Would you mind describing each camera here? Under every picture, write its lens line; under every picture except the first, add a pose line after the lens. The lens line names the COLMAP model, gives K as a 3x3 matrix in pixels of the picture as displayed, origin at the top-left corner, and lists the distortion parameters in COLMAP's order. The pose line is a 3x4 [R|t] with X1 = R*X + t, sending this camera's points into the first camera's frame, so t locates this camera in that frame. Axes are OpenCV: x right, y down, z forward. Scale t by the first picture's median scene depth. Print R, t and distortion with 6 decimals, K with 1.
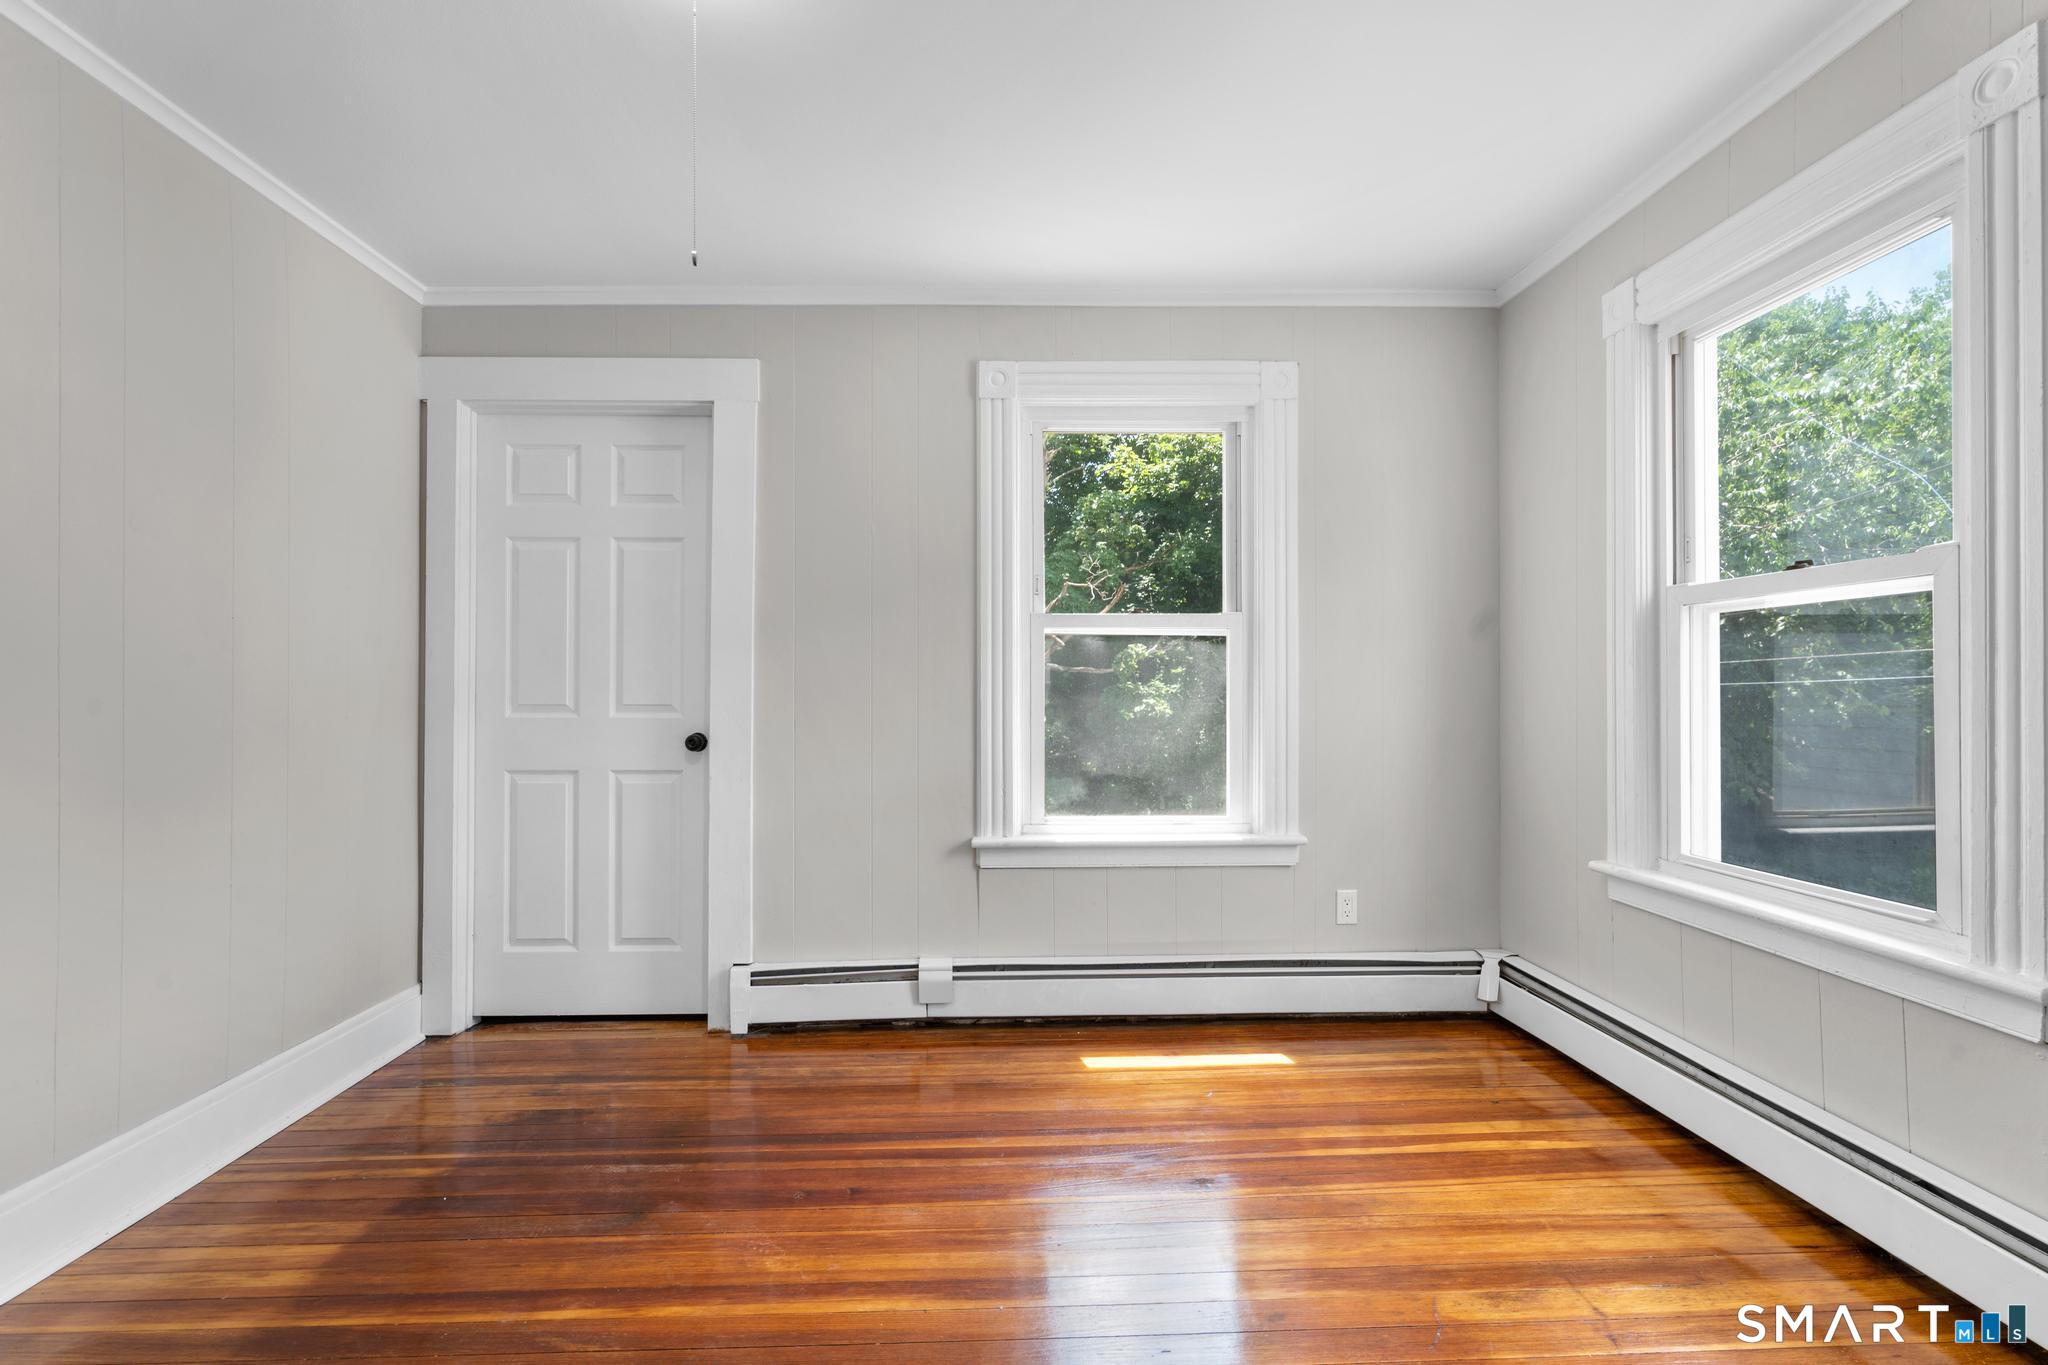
lens RADIAL K [[920.0, 0, 1016.8], [0, 920.0, 694.3], [0, 0, 1]] dist [-0.006754, 0.003725]
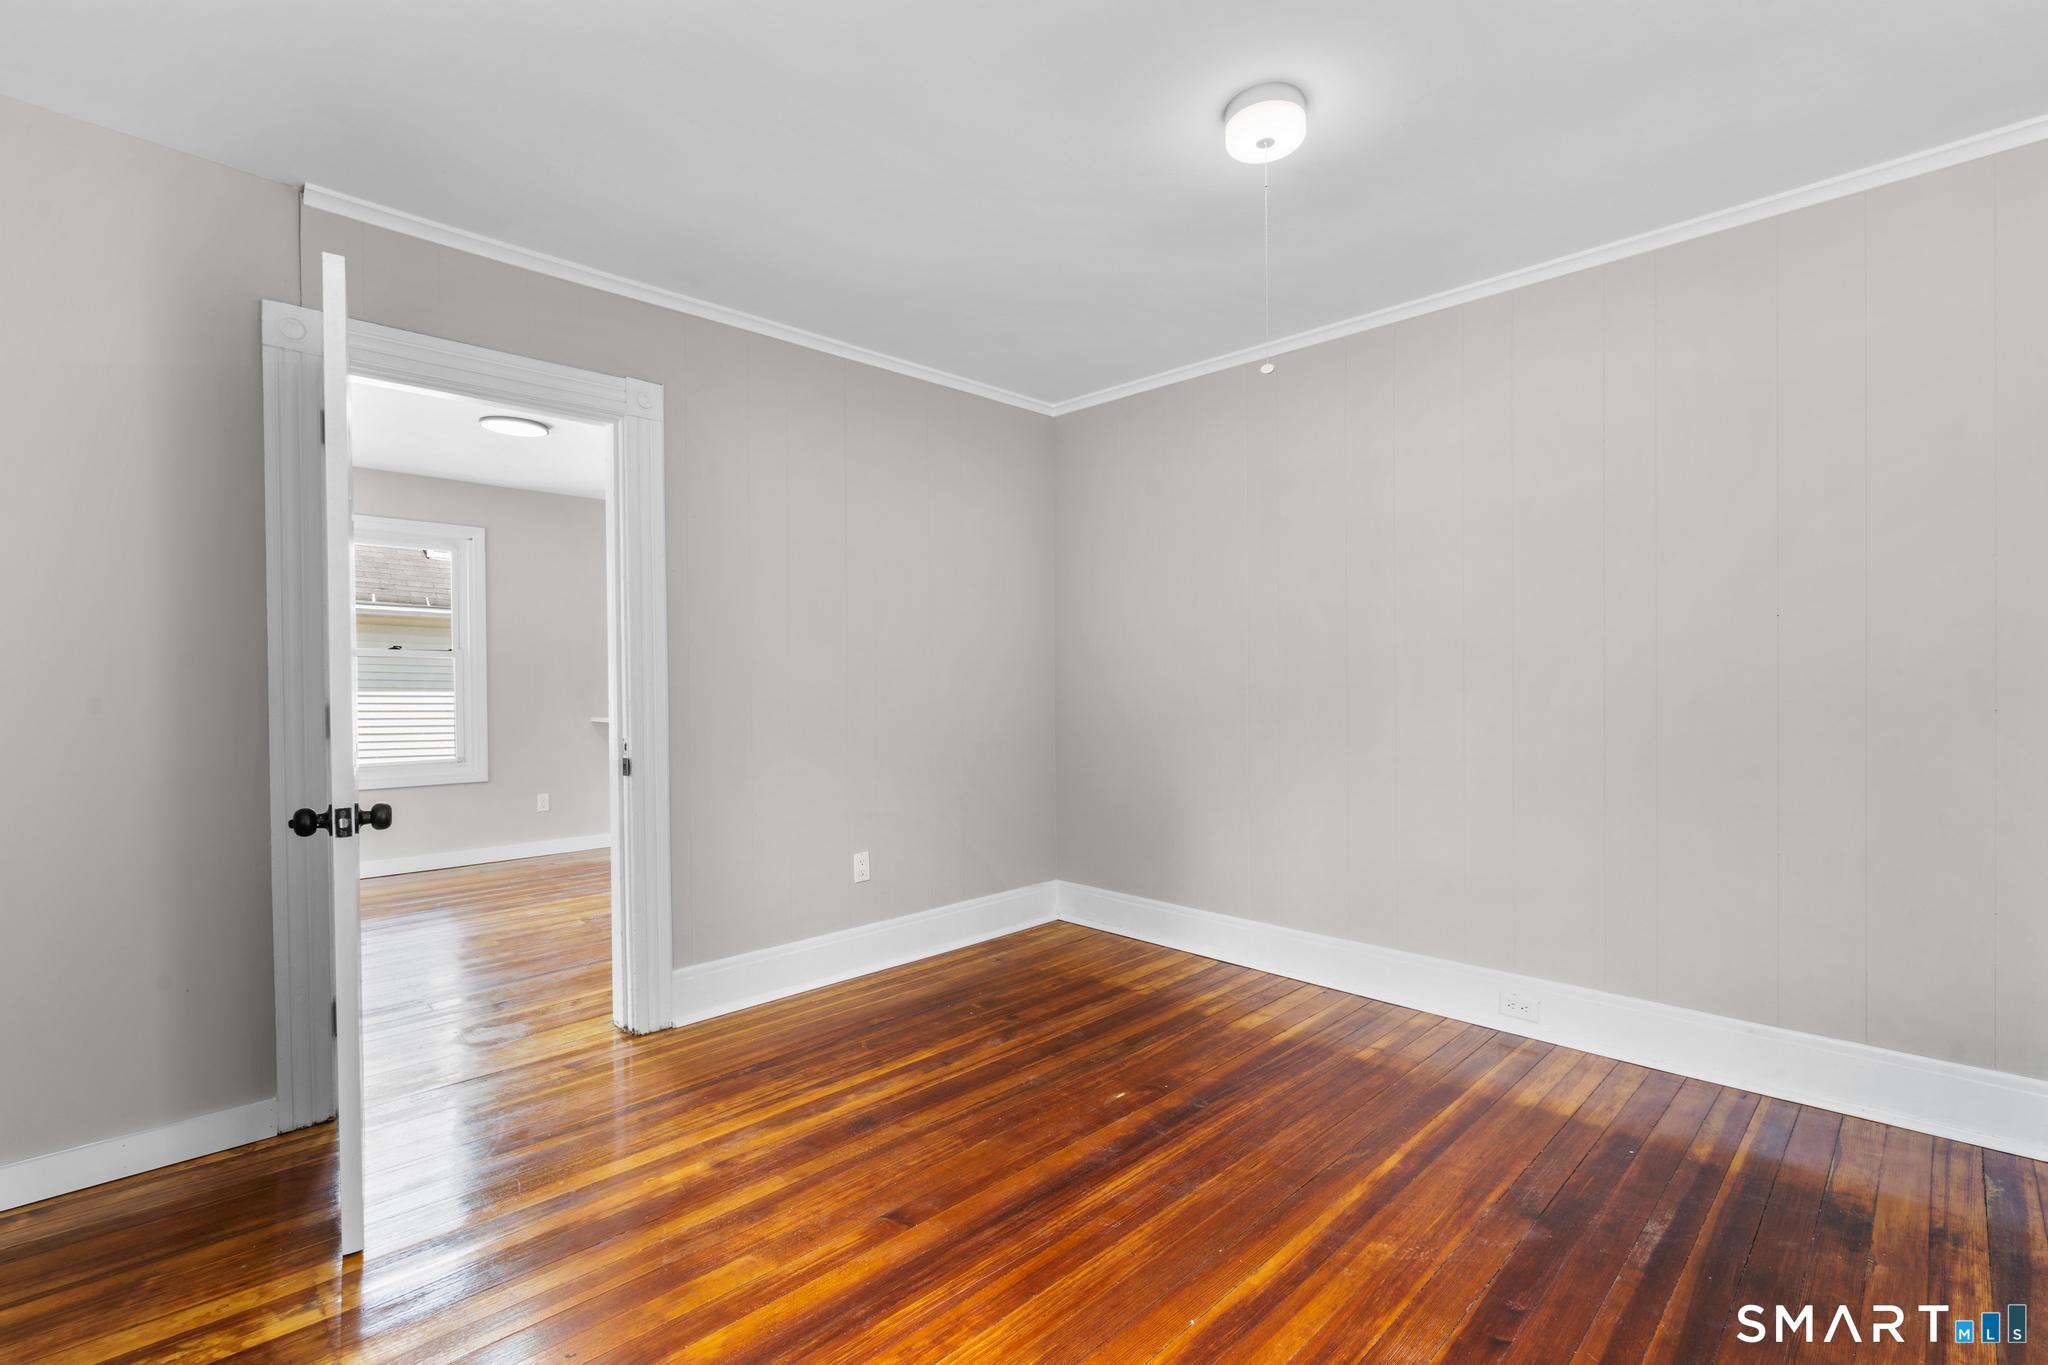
lens RADIAL K [[920.0, 0, 1026.5], [0, 920.0, 684.9], [0, 0, 1]] dist [-0.006754, 0.003725]
pose [[-0.734972, 0.005792, -0.678073, 0.663438], [0.009662, 0.999951, -0.001932, -0.005741], [0.678029, -0.007971, -0.734992, 1.383166]]
